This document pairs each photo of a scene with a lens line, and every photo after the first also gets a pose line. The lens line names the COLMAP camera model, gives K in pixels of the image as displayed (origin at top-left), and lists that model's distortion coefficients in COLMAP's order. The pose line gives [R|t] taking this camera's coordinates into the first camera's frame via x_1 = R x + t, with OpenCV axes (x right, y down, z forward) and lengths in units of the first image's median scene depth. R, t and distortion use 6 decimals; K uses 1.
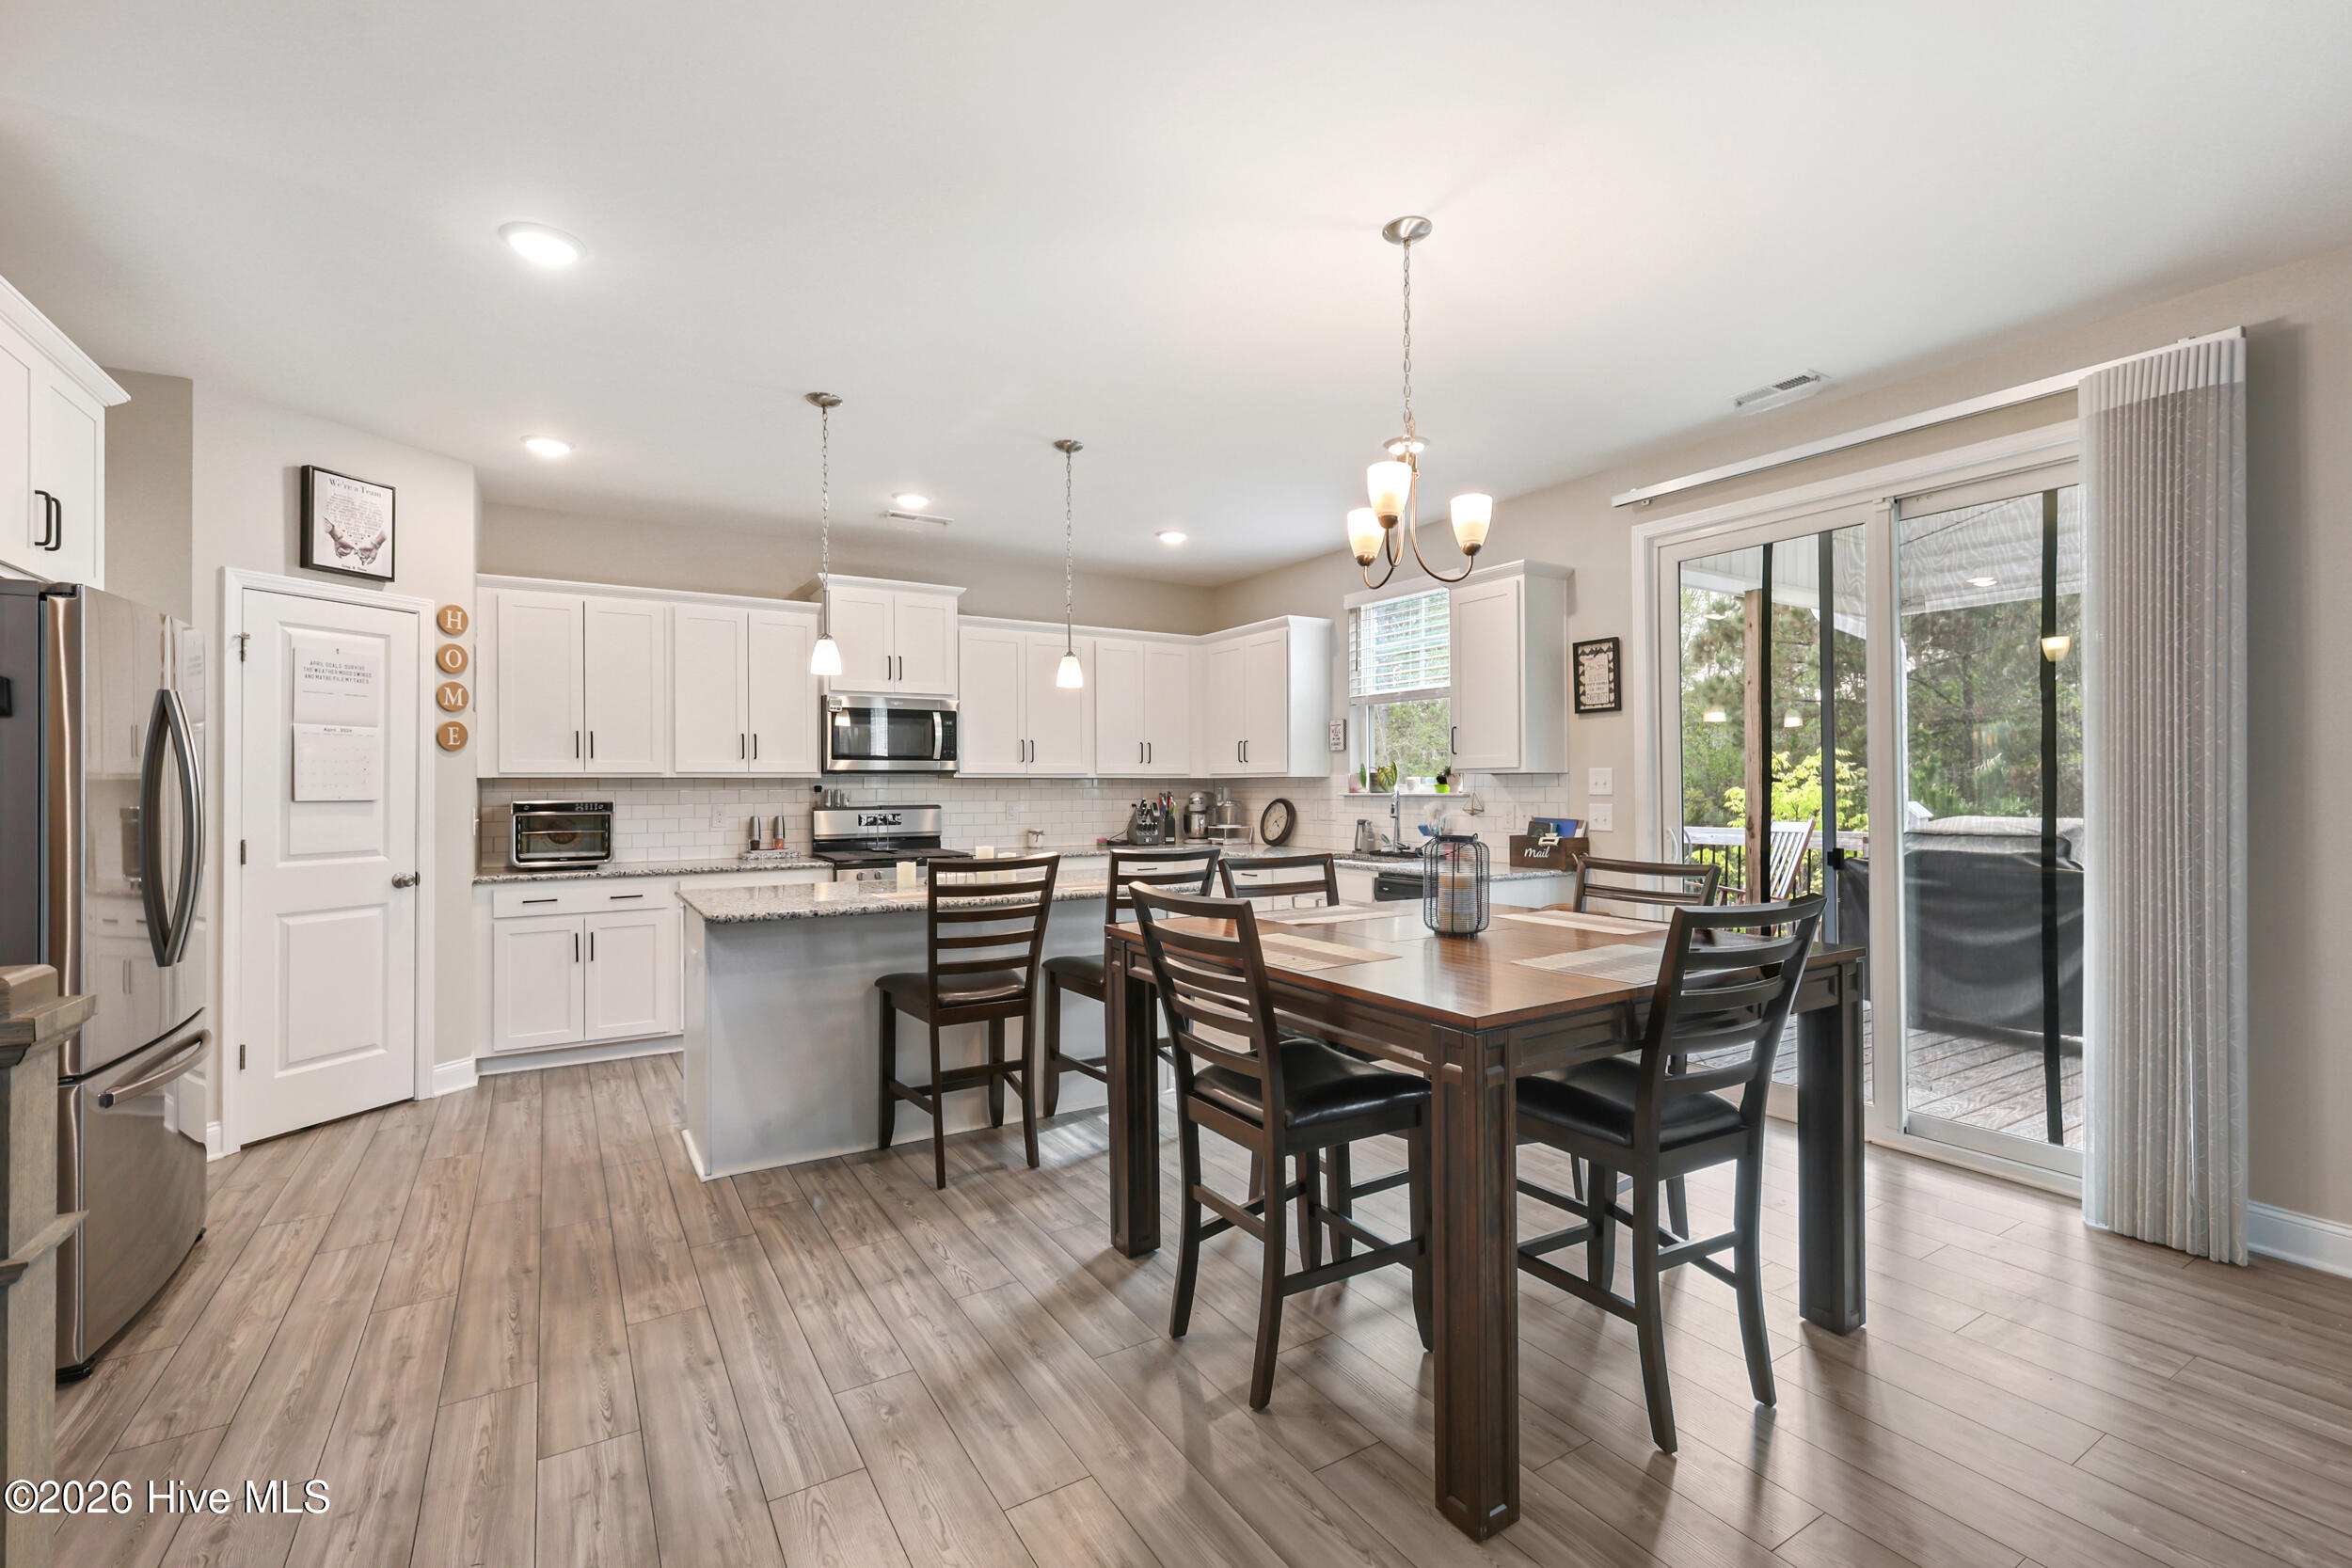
lens RADIAL K [[1027.4, 0, 1176.0], [0, 1027.4, 784.0], [0, 0, 1]] dist [0.005002, 0.000341]
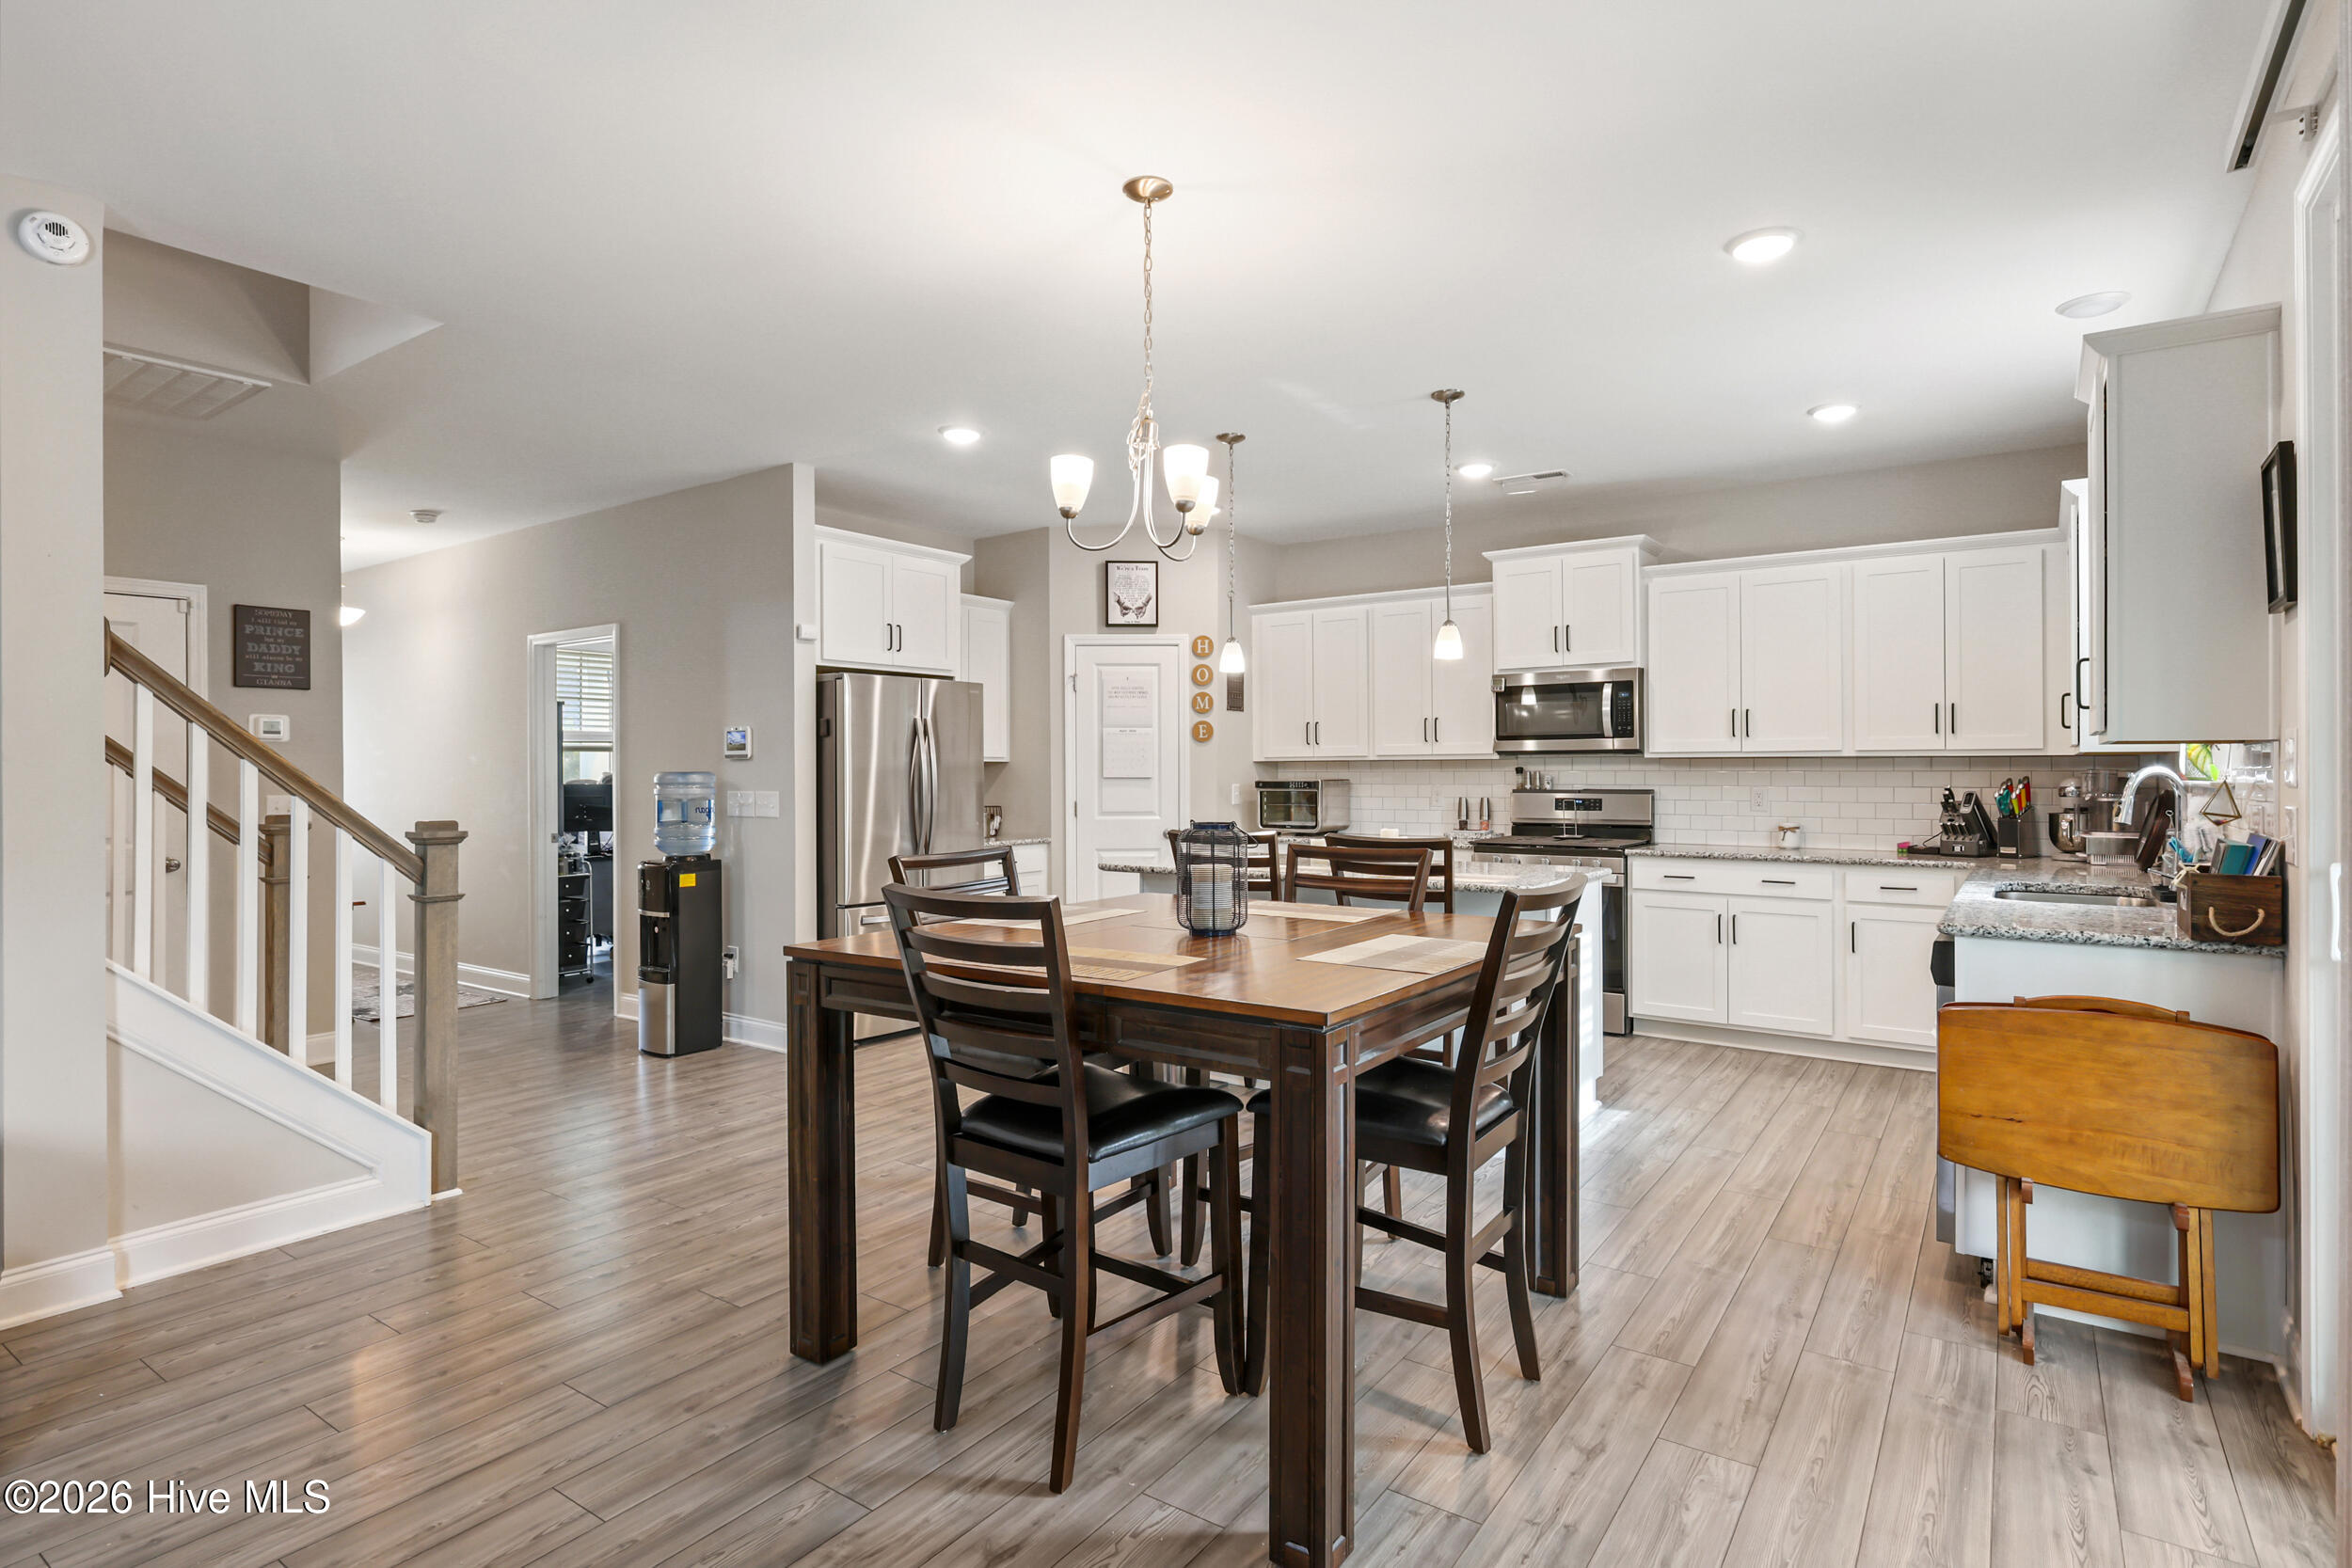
lens RADIAL K [[1196.4, 0, 1176.0], [0, 1196.4, 784.0], [0, 0, 1]] dist [0.005246, 0.000919]
pose [[0.388835, 0.012988, -0.921216, 0.708579], [0.002998, 0.999877, 0.015363, -0.001015], [0.921302, -0.008736, 0.388749, 0.327954]]
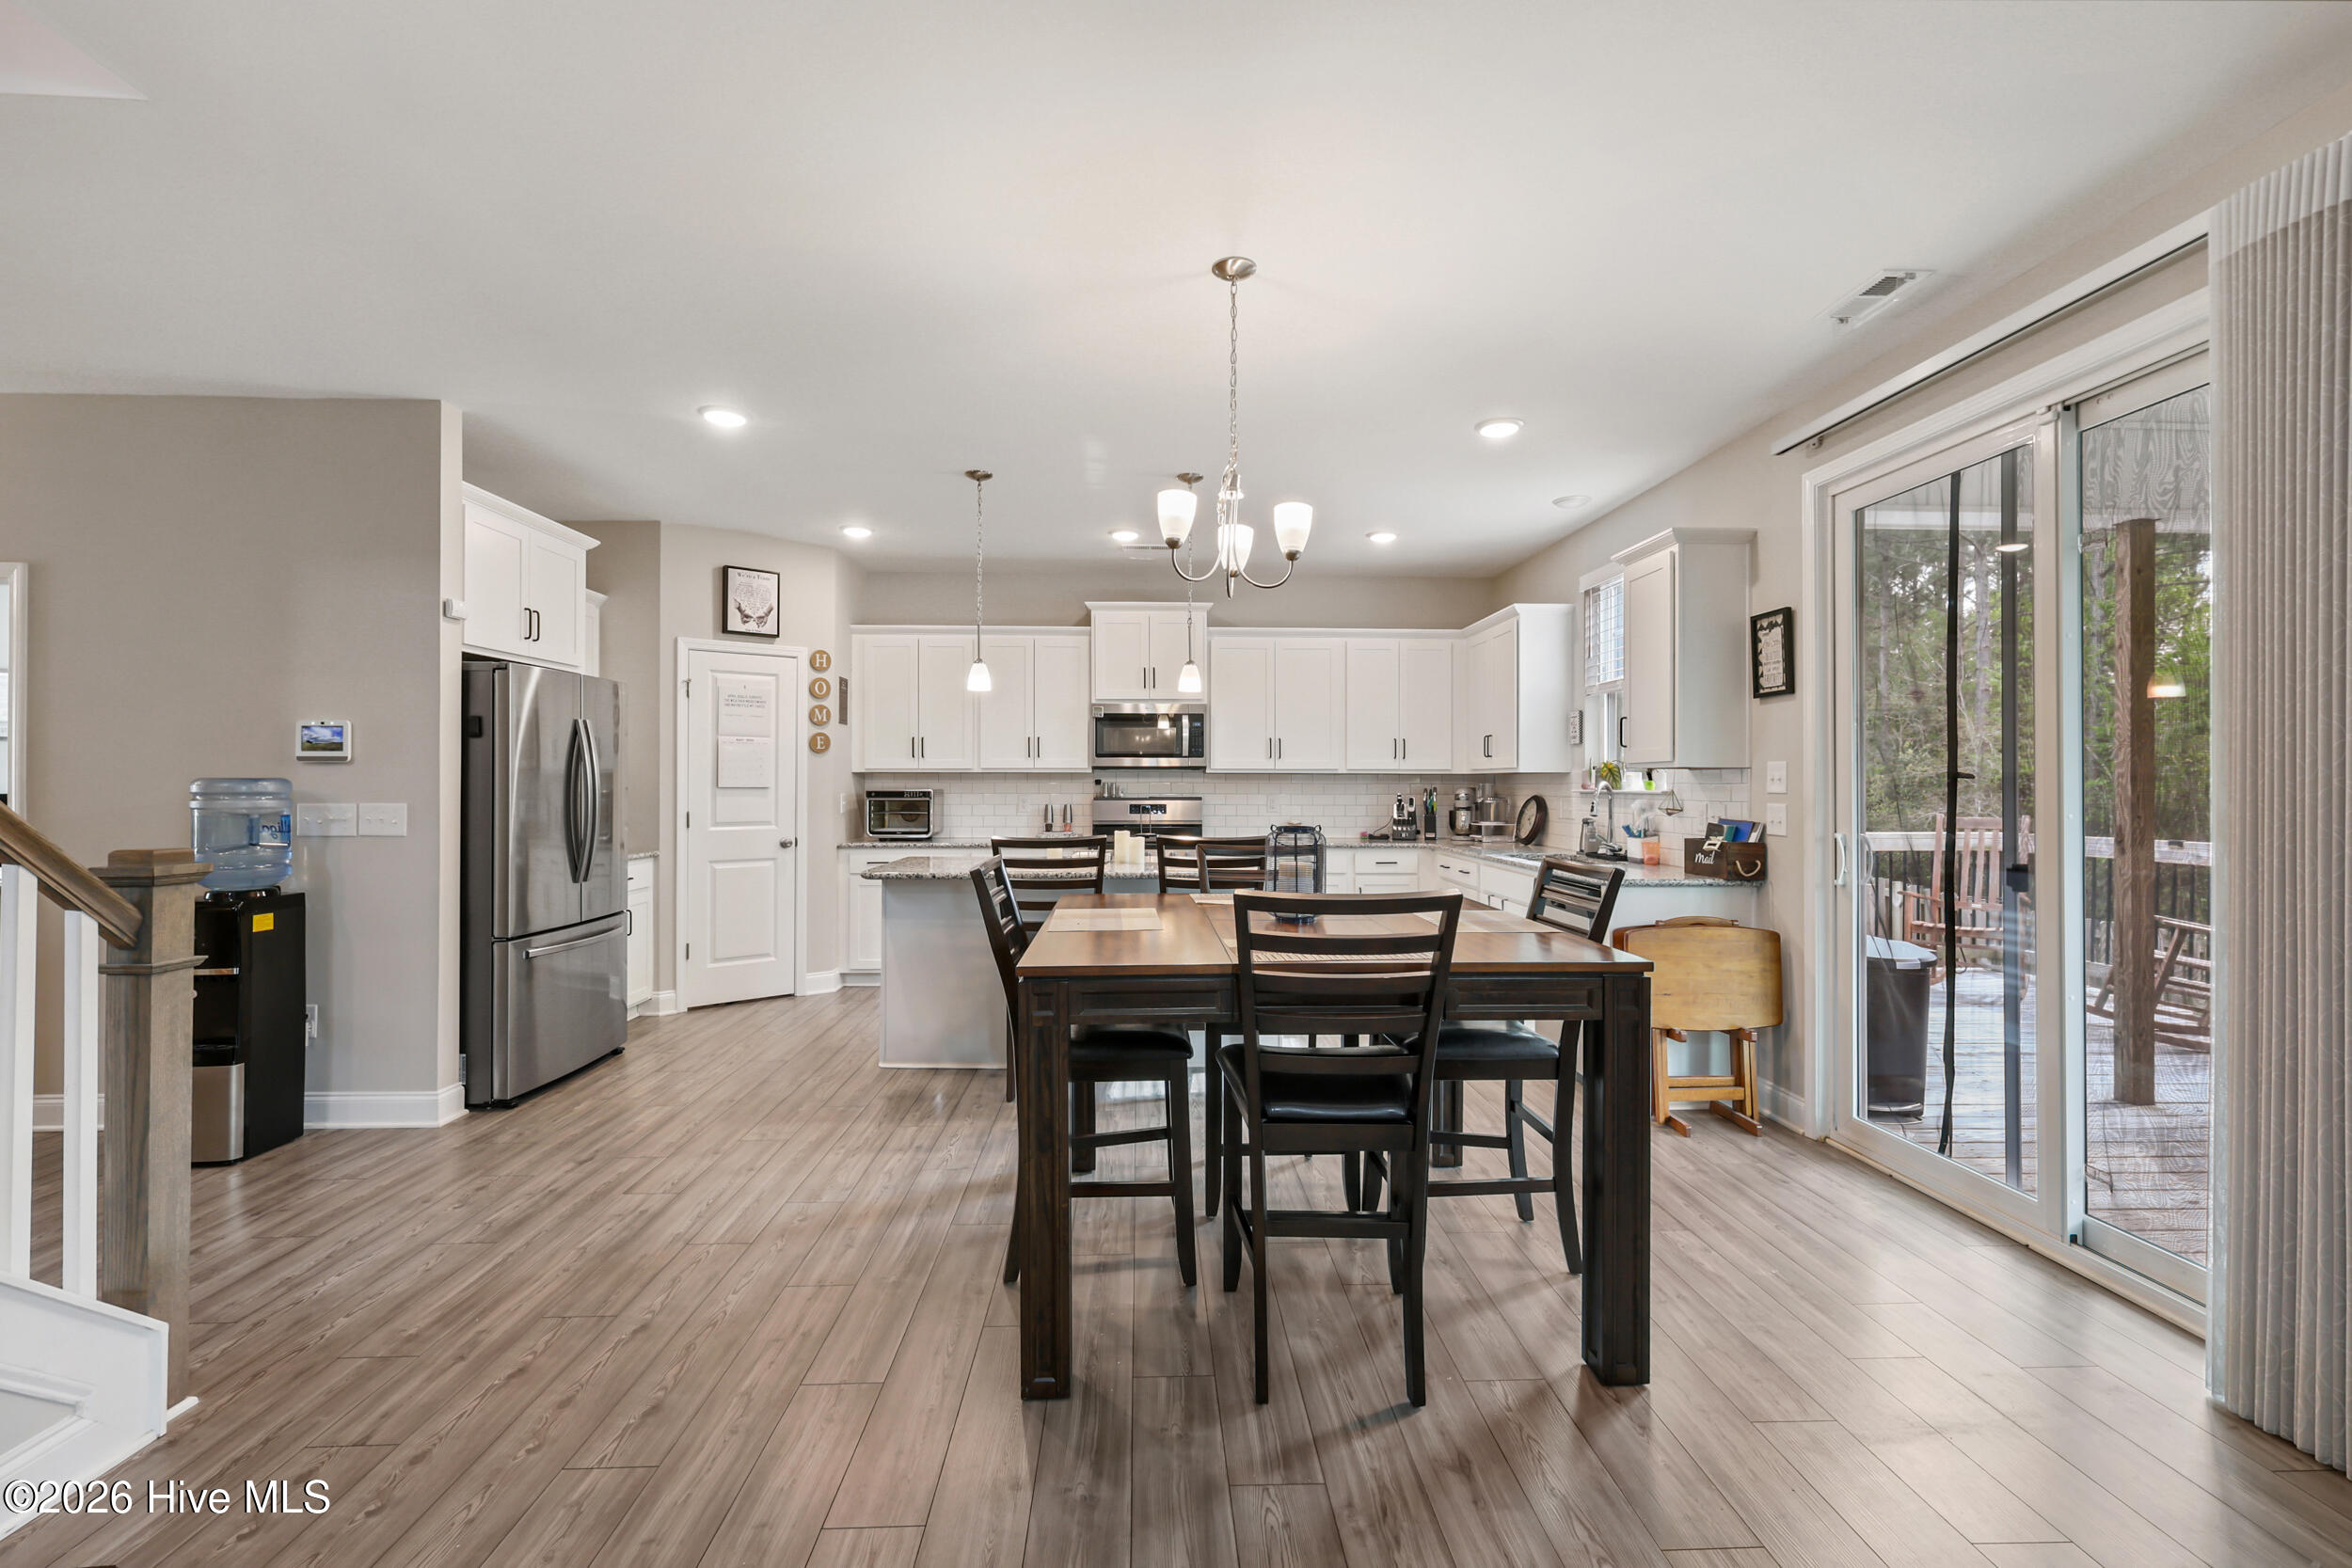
lens RADIAL K [[1027.4, 0, 1176.0], [0, 1027.4, 784.0], [0, 0, 1]] dist [0.005002, 0.000341]
pose [[0.868991, 0.006371, -0.494788, 0.398779], [-0.004764, 0.999978, 0.004508, 0.001463], [0.494806, -0.001560, 0.869002, 0.012998]]
